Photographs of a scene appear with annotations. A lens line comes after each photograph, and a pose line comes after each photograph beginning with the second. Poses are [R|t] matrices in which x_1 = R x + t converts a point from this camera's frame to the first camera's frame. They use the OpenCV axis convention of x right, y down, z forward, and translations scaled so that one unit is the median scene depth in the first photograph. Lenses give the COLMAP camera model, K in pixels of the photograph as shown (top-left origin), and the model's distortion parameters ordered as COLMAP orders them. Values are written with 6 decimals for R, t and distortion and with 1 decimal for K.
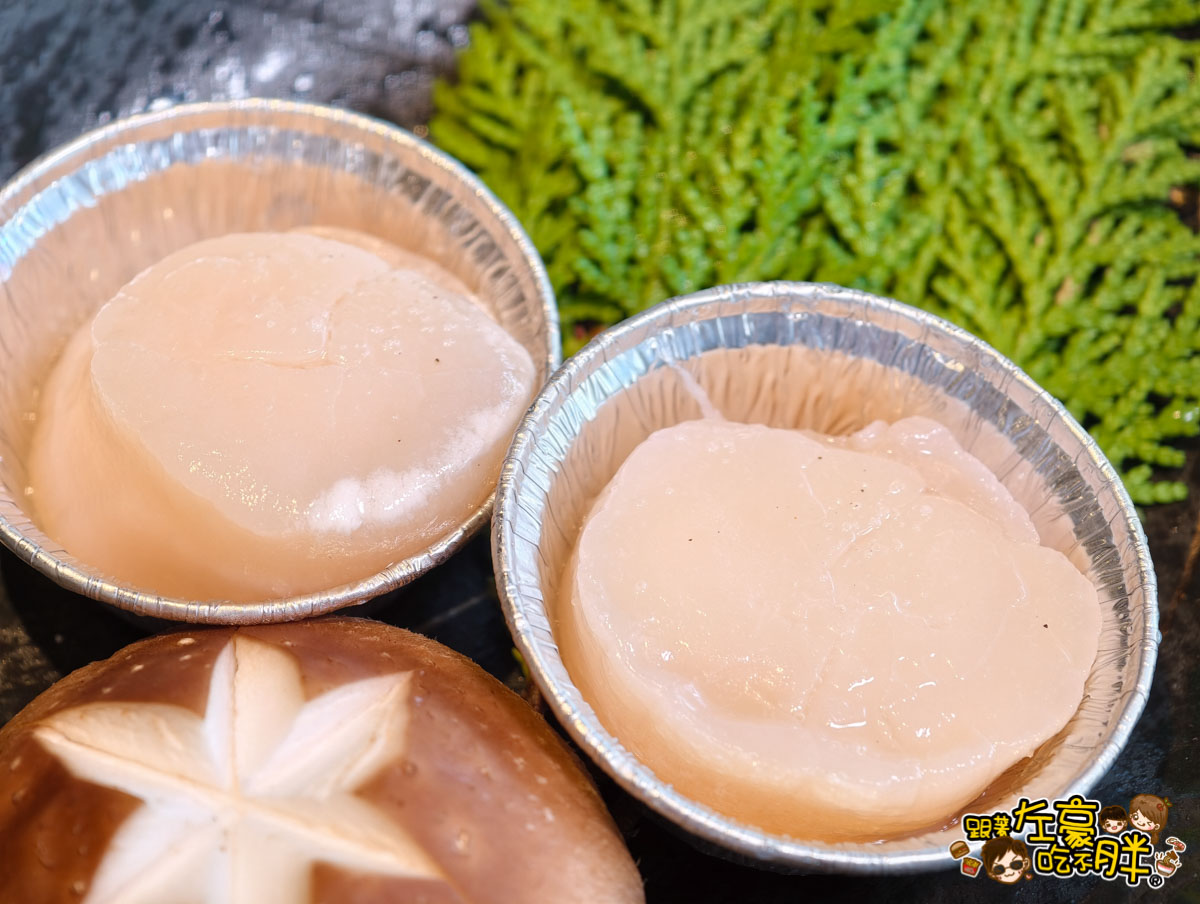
lens RADIAL K [[3017.0, 0, 600.0], [0, 3017.0, 452.0], [0, 0, 1]] dist [0.346568, -0.848804]
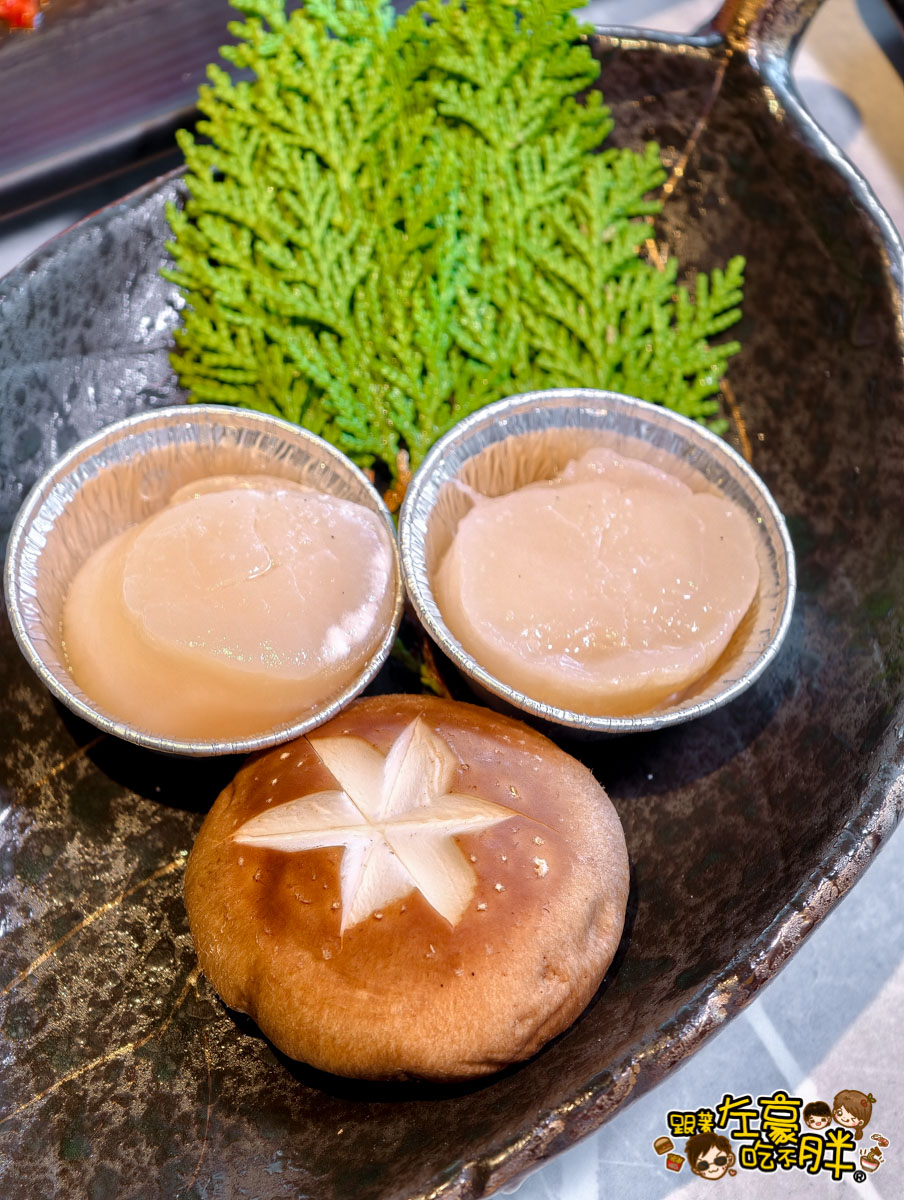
lens RADIAL K [[3017.0, 0, 452.0], [0, 3017.0, 600.0], [0, 0, 1]] dist [0.346568, -0.848804]
pose [[0.884427, -0.402987, 0.235353, -0.351380], [0.376099, 0.914062, 0.151788, -0.198059], [-0.276296, -0.045729, 0.959984, -0.513009]]
